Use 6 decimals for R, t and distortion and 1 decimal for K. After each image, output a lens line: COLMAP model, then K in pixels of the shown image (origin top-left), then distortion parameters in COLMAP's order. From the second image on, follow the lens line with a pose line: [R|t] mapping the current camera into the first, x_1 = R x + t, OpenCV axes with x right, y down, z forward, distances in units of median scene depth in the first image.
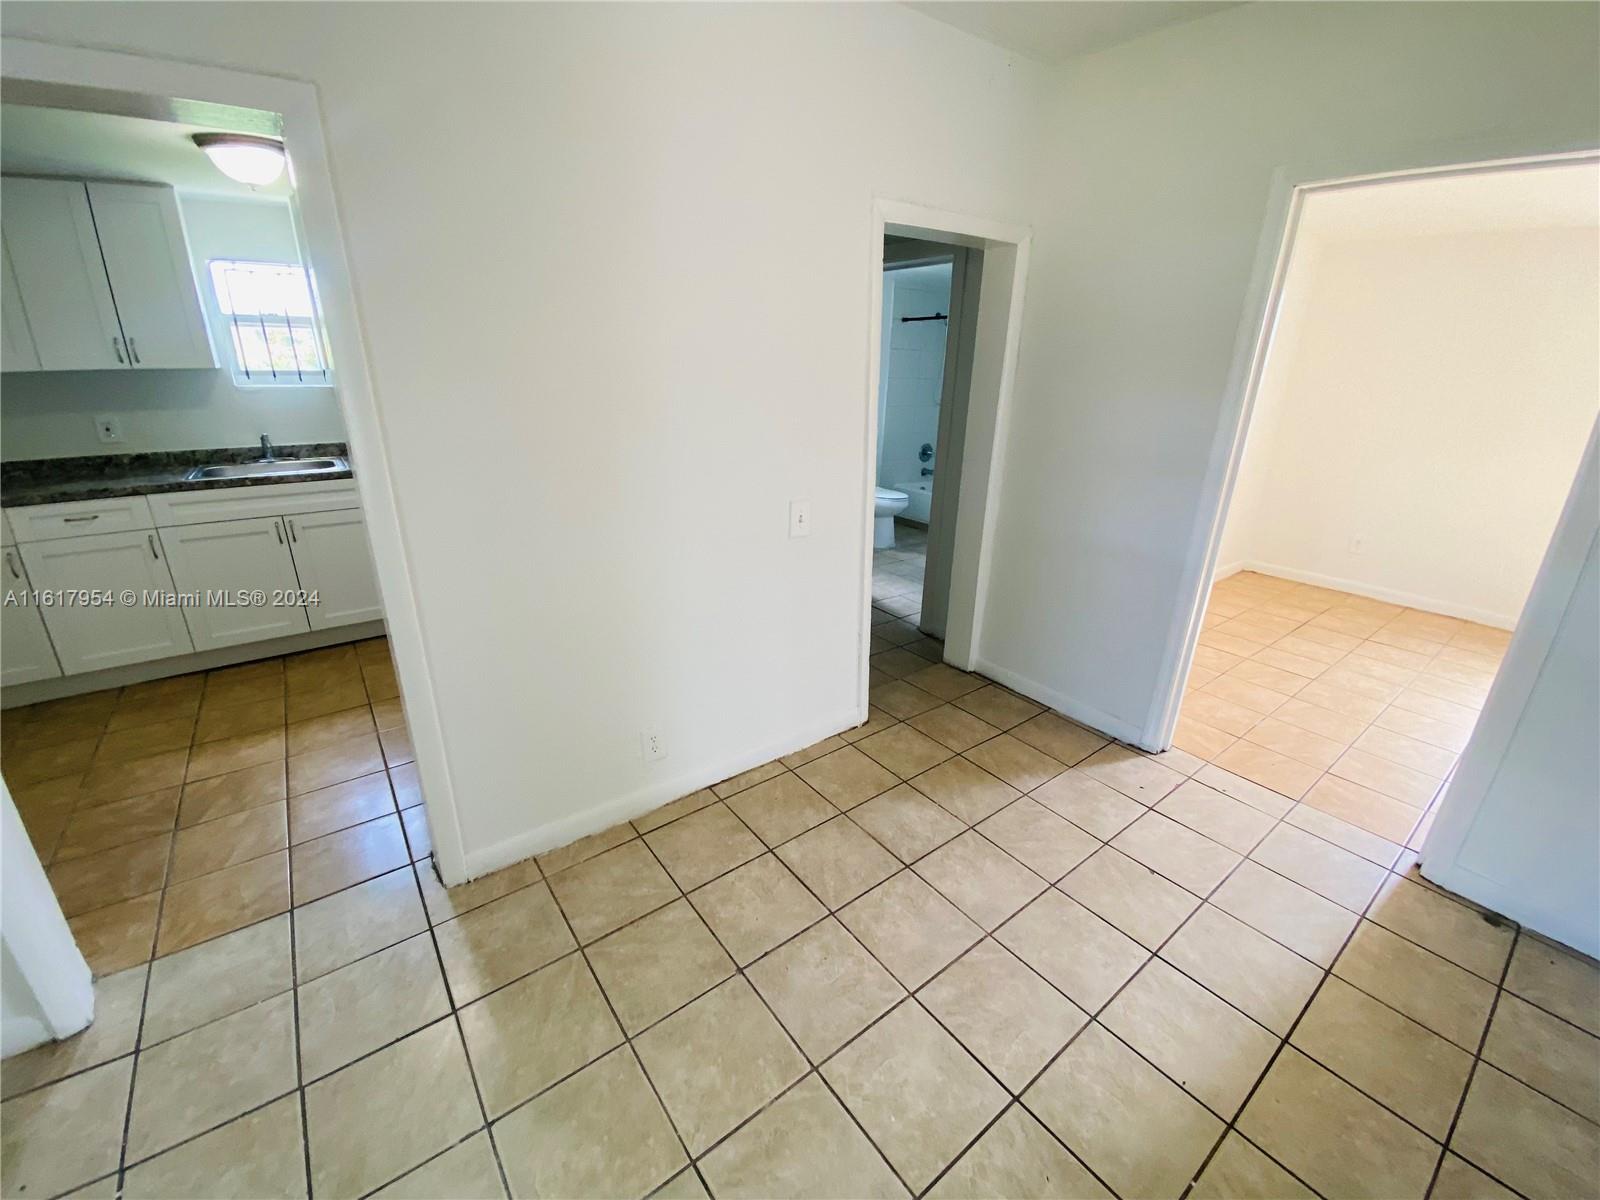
lens RADIAL K [[654.7, 0, 803.5], [0, 654.7, 597.3], [0, 0, 1]] dist [0.025217, -0.023843]
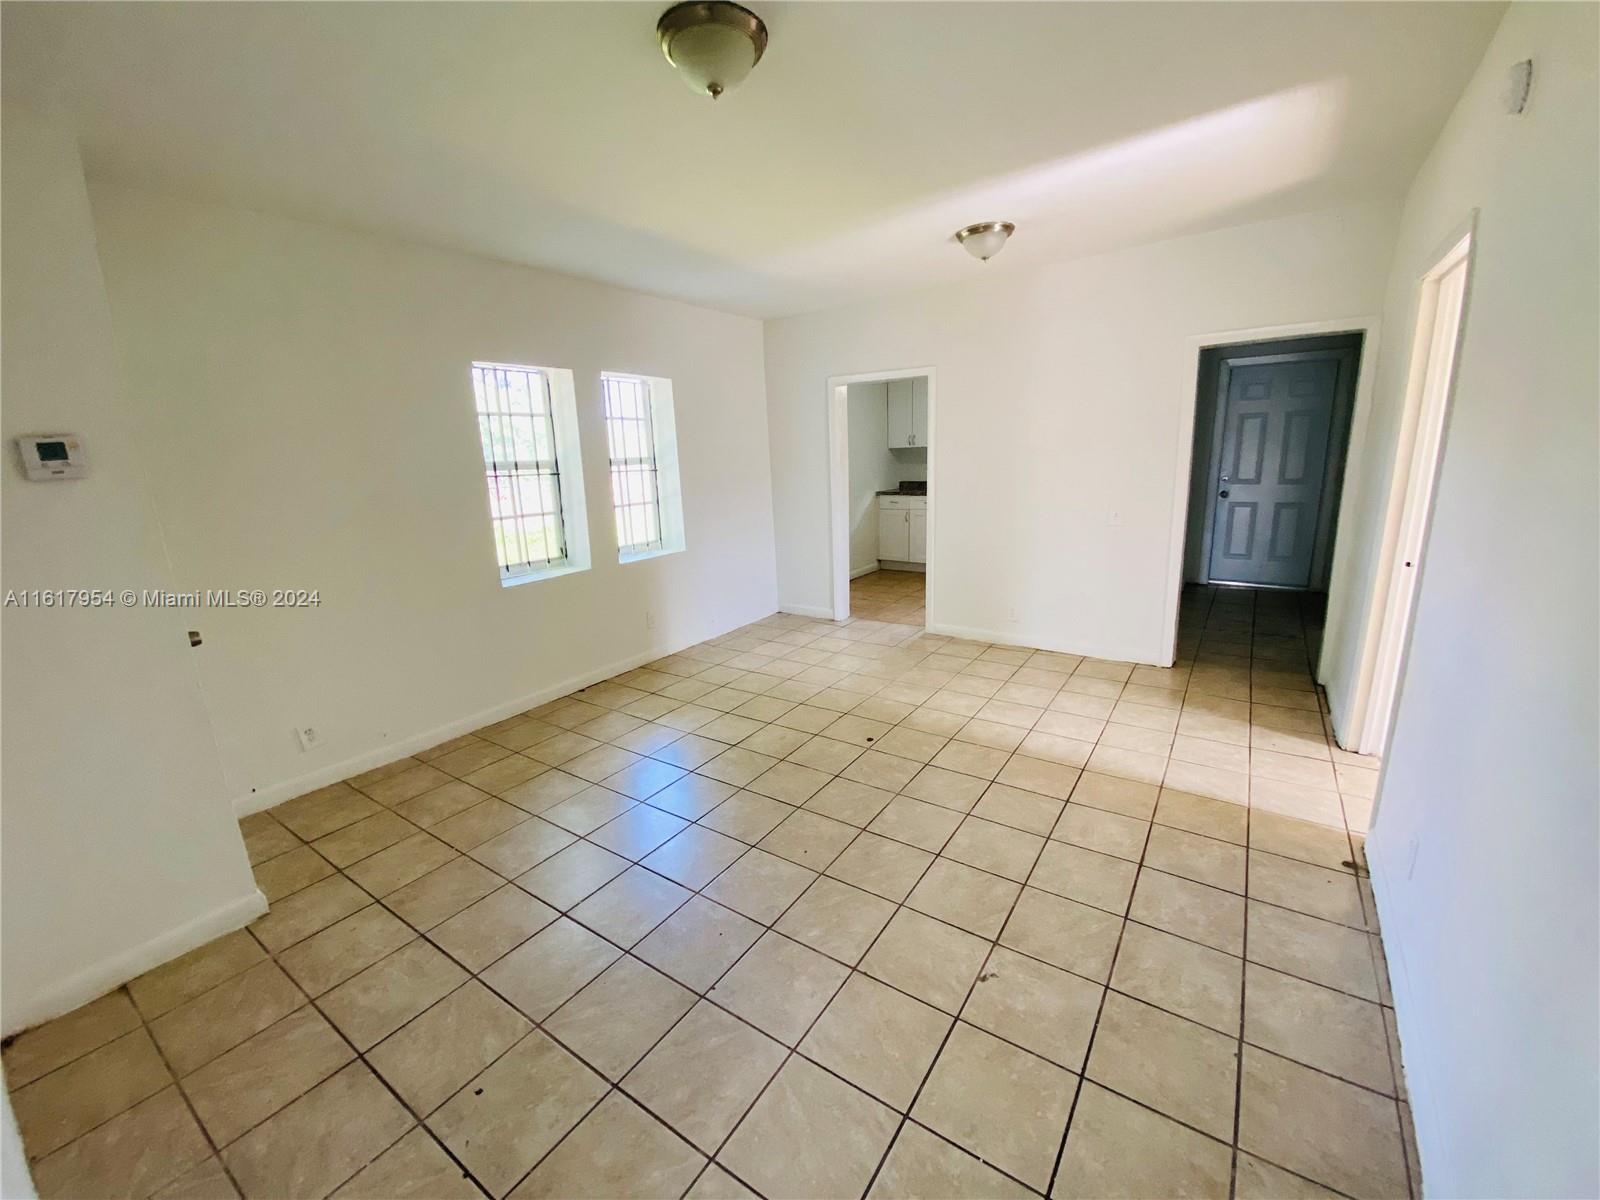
lens RADIAL K [[647.6, 0, 797.2], [0, 647.6, 603.6], [0, 0, 1]] dist [0.038588, -0.029793]
pose [[0.311529, 0.191407, -0.930759, 1.244960], [-0.279301, 0.954680, 0.102843, 0.144151], [0.908262, 0.227924, 0.350871, -0.312021]]
